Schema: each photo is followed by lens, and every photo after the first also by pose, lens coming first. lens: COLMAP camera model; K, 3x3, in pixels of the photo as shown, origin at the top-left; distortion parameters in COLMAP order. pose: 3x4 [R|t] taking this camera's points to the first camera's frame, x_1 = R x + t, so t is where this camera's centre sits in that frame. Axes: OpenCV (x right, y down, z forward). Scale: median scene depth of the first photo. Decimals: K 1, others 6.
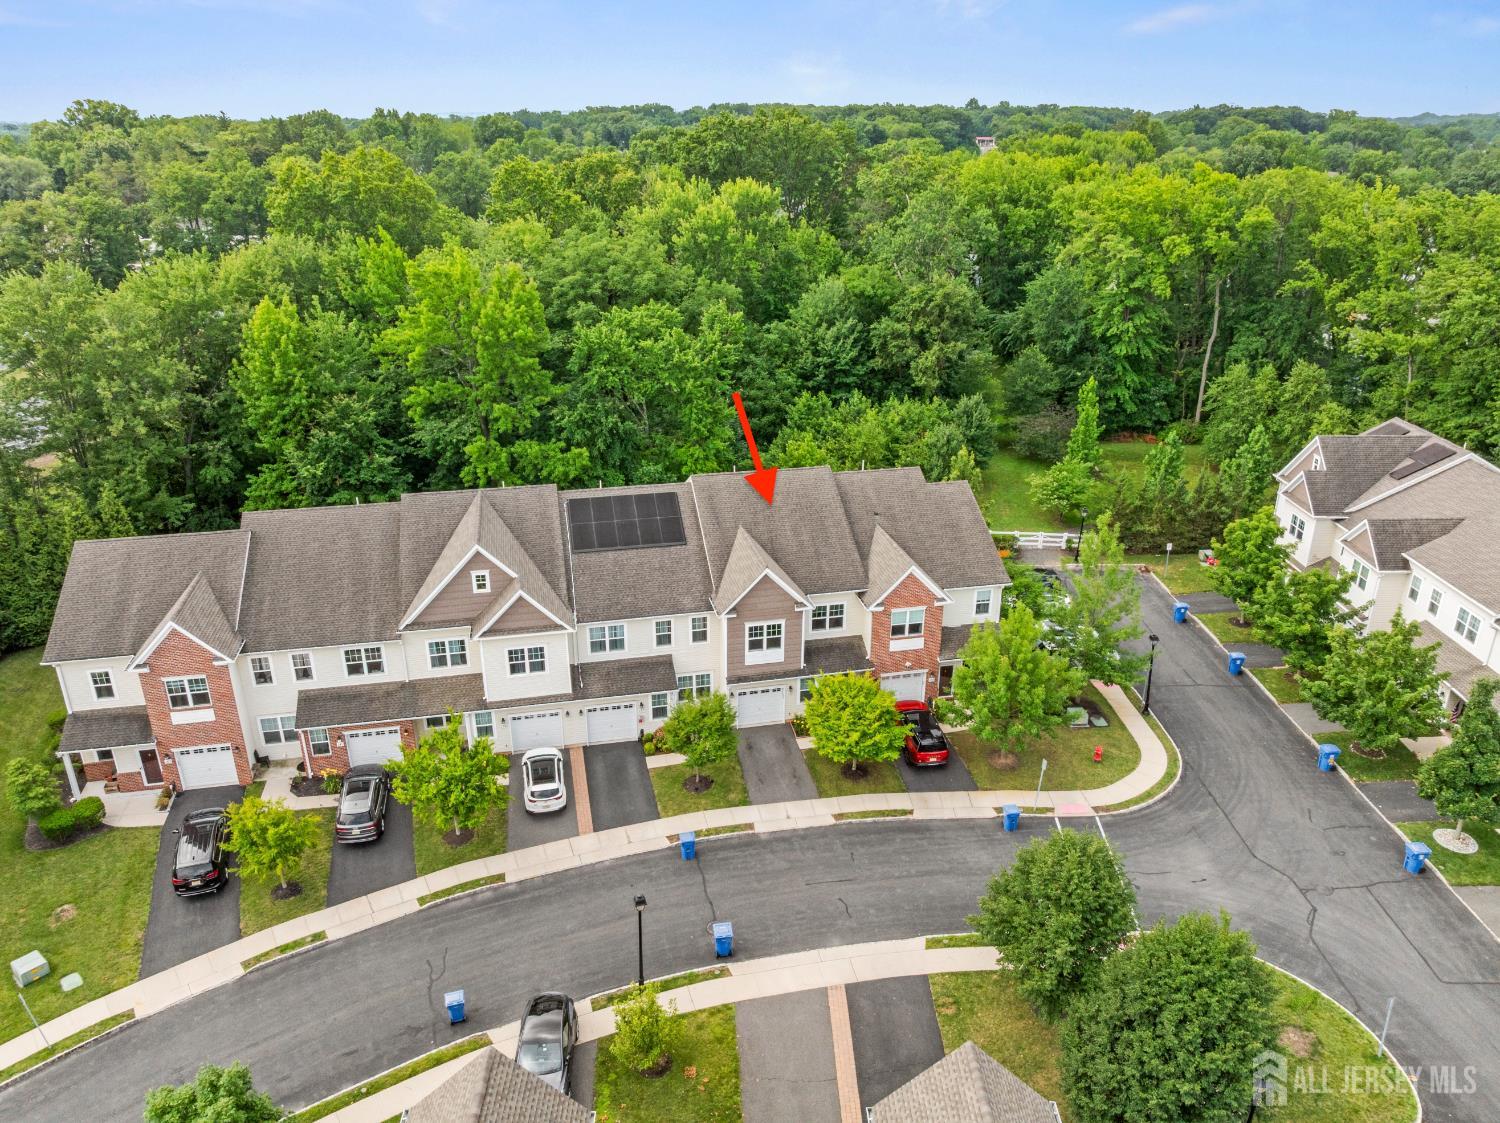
lens RADIAL K [[1084.5, 0, 750.9], [0, 1084.5, 561.2], [0, 0, 1]] dist [-0.032604, -0.000684]
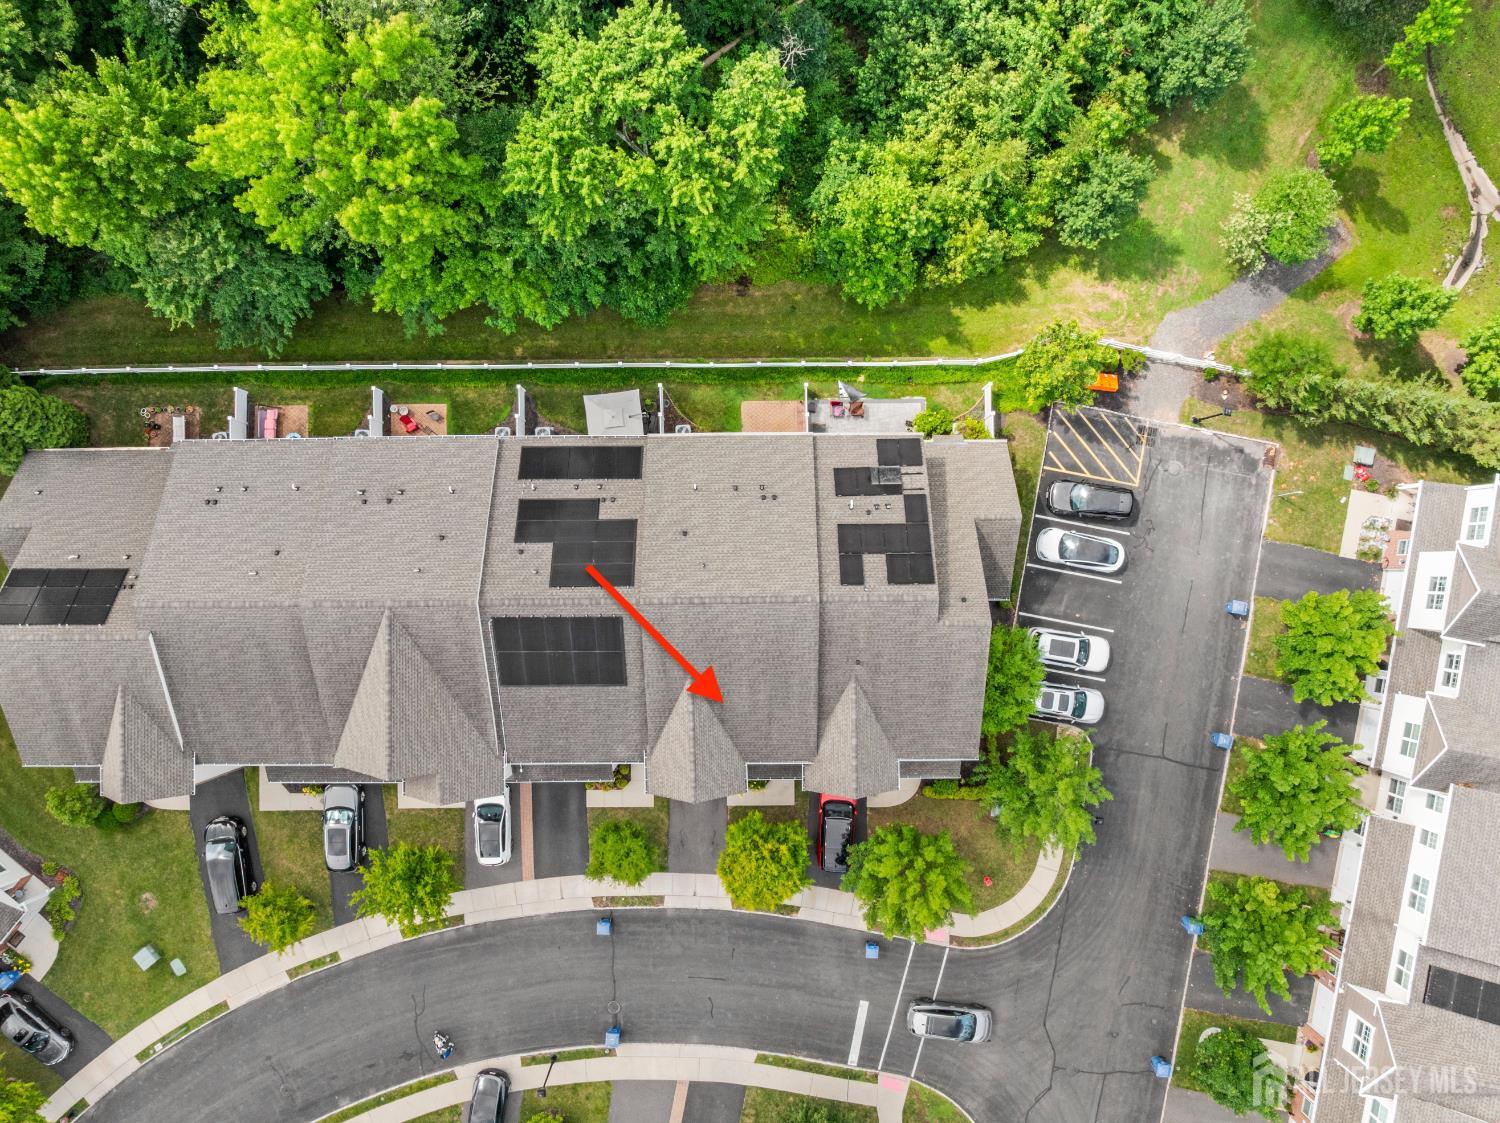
lens RADIAL K [[1084.5, 0, 748.8], [0, 1084.5, 560.6], [0, 0, 1]] dist [-0.032604, -0.000684]
pose [[0.979472, 0.201200, -0.012406, 0.030557], [-0.069446, 0.394572, 0.916237, -0.913707], [0.189242, -0.896567, 0.400445, 0.782412]]
